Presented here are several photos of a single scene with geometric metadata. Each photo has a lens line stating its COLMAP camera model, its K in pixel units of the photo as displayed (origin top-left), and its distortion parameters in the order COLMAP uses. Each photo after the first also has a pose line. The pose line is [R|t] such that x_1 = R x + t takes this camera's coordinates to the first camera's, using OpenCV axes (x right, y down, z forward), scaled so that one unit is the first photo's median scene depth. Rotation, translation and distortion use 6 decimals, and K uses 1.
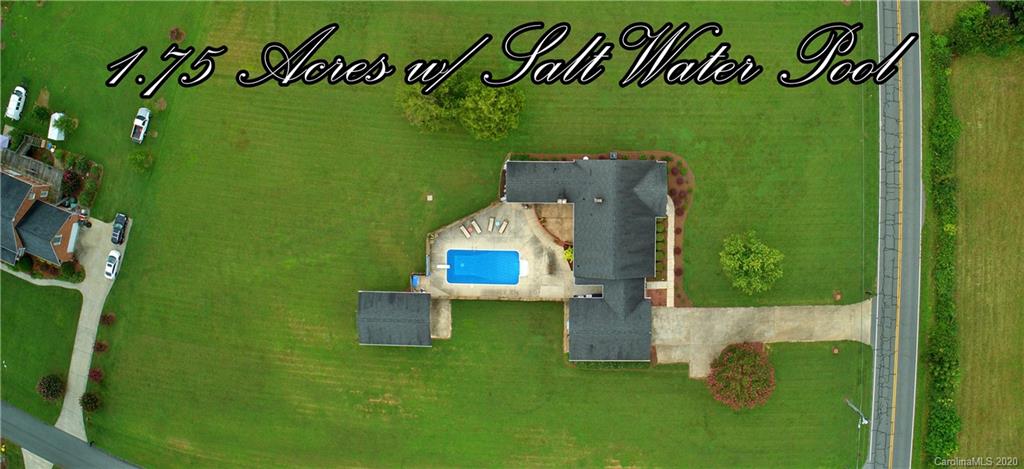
lens RADIAL K [[825.9, 0, 512.0], [0, 825.9, 234.5], [0, 0, 1]] dist [-0.236134, -0.001227]
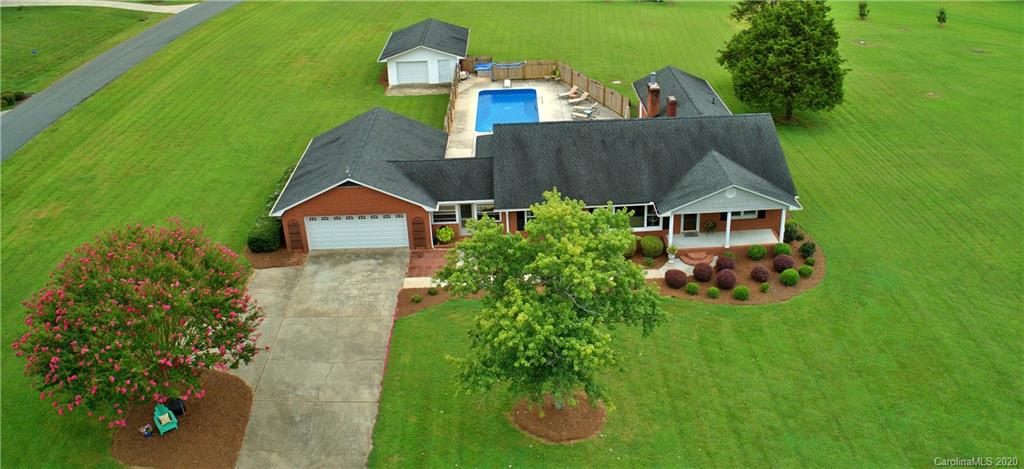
lens RADIAL K [[825.9, 0, 512.0], [0, 825.9, 234.5], [0, 0, 1]] dist [-0.236134, -0.001227]
pose [[0.012610, 0.537365, -0.843256, 0.485692], [-0.998237, -0.042144, -0.041784, 0.057278], [-0.057991, 0.842296, 0.535886, 0.791415]]
